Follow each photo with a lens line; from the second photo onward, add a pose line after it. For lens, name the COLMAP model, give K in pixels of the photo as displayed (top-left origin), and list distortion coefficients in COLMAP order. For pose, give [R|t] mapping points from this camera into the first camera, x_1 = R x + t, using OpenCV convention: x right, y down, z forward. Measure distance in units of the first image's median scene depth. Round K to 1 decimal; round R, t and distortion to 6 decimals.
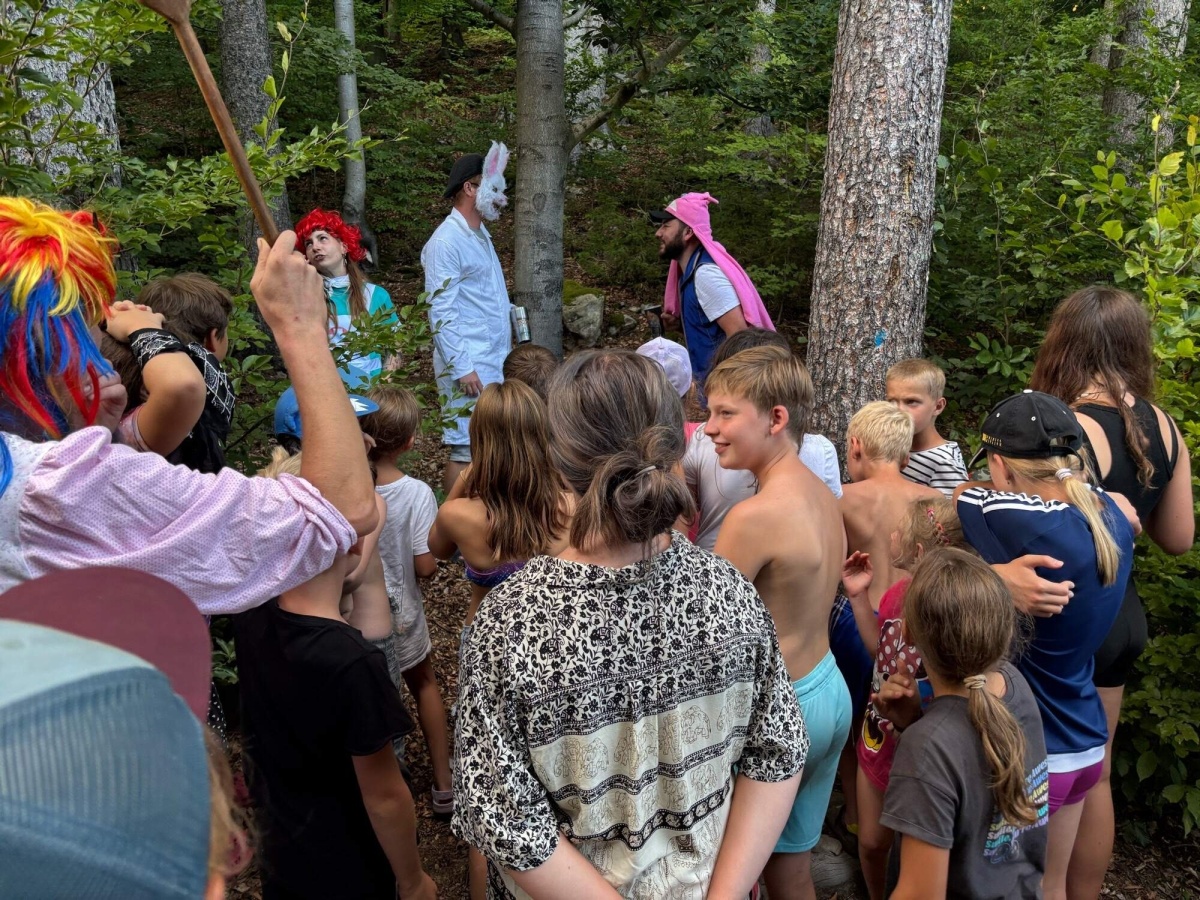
lens RADIAL K [[943.3, 0, 600.0], [0, 943.3, 450.0], [0, 0, 1]] dist [0.022721, 0.005950]
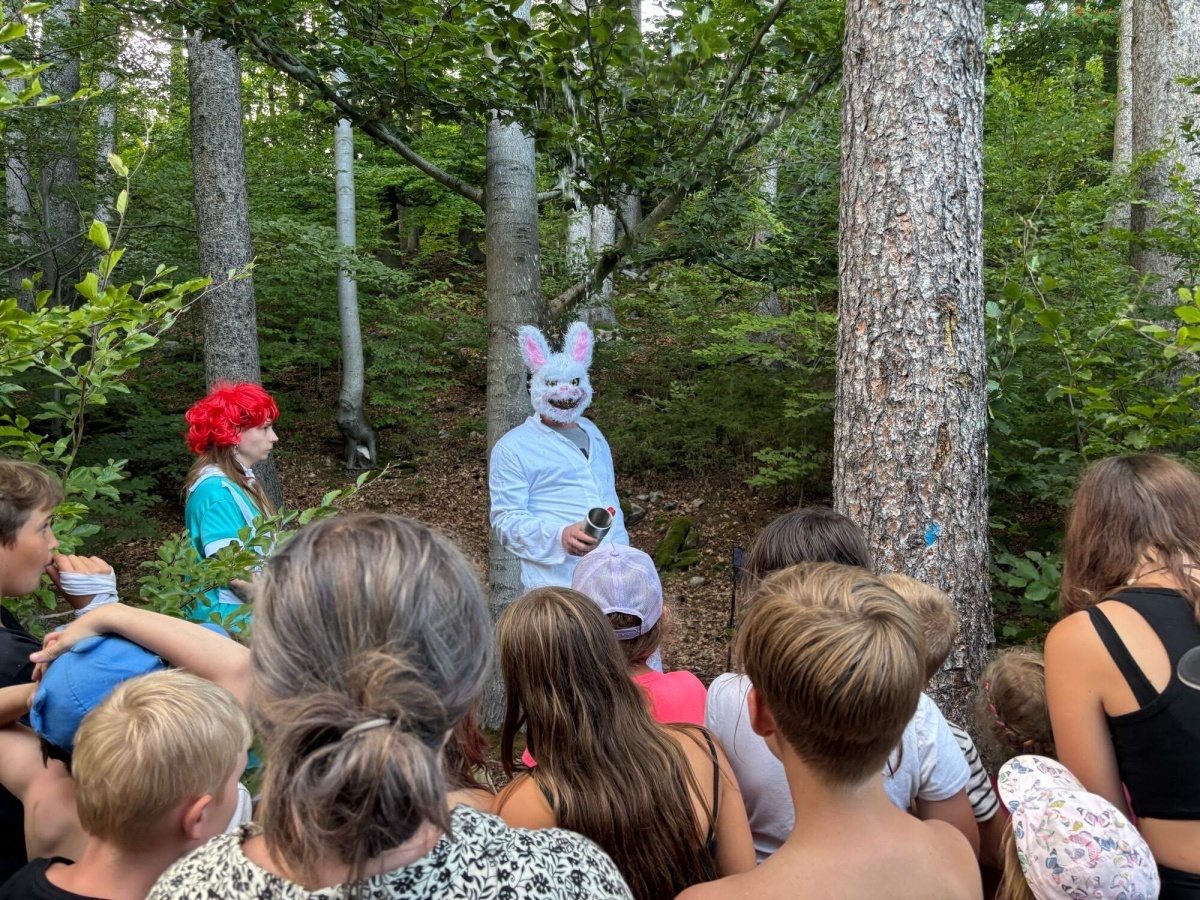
lens RADIAL K [[943.3, 0, 600.0], [0, 943.3, 450.0], [0, 0, 1]] dist [0.022721, 0.005950]
pose [[0.999212, -0.031449, -0.024197, 0.058181], [0.026035, 0.979793, -0.198314, -0.043415], [0.029945, 0.197527, 0.979840, 0.259174]]
